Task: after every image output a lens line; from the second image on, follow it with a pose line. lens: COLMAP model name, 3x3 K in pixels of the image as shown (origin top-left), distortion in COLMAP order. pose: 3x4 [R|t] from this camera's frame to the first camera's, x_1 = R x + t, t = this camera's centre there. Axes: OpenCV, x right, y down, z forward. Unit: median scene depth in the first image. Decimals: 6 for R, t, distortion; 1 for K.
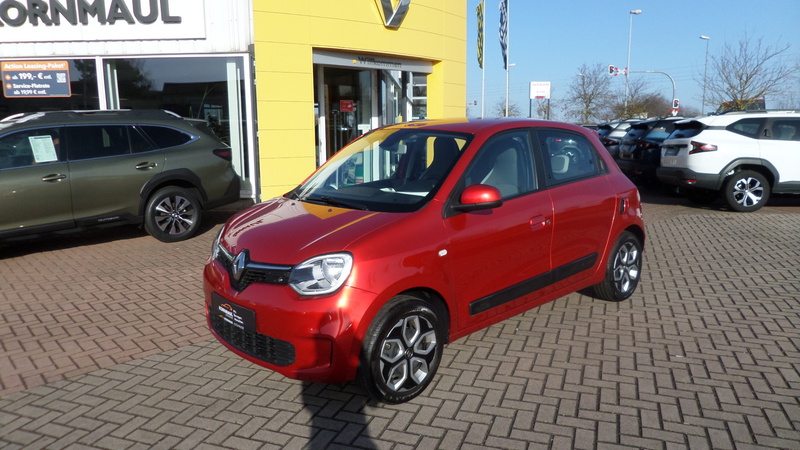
lens RADIAL K [[573.9, 0, 400.0], [0, 573.9, 225.0], [0, 0, 1]] dist [-0.005903, 0.002294]
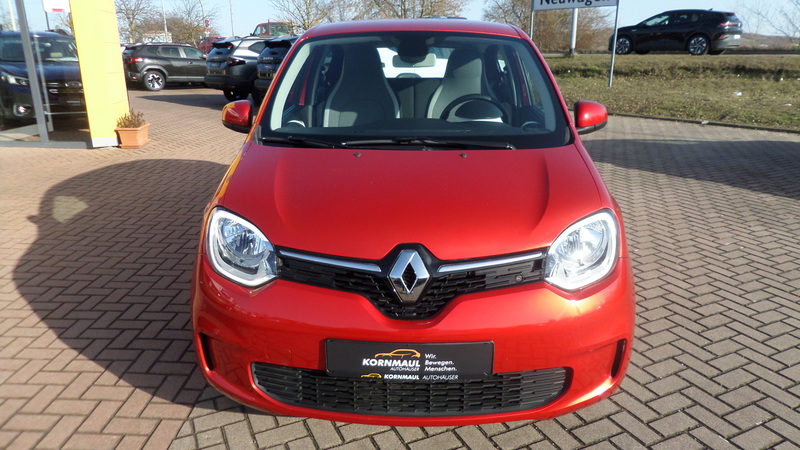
lens RADIAL K [[573.9, 0, 400.0], [0, 573.9, 225.0], [0, 0, 1]] dist [-0.005903, 0.002294]
pose [[0.698691, -0.207487, 0.684675, -0.643218], [0.117530, 0.977307, 0.176232, -0.073565], [-0.705703, -0.042662, 0.707222, 0.610395]]
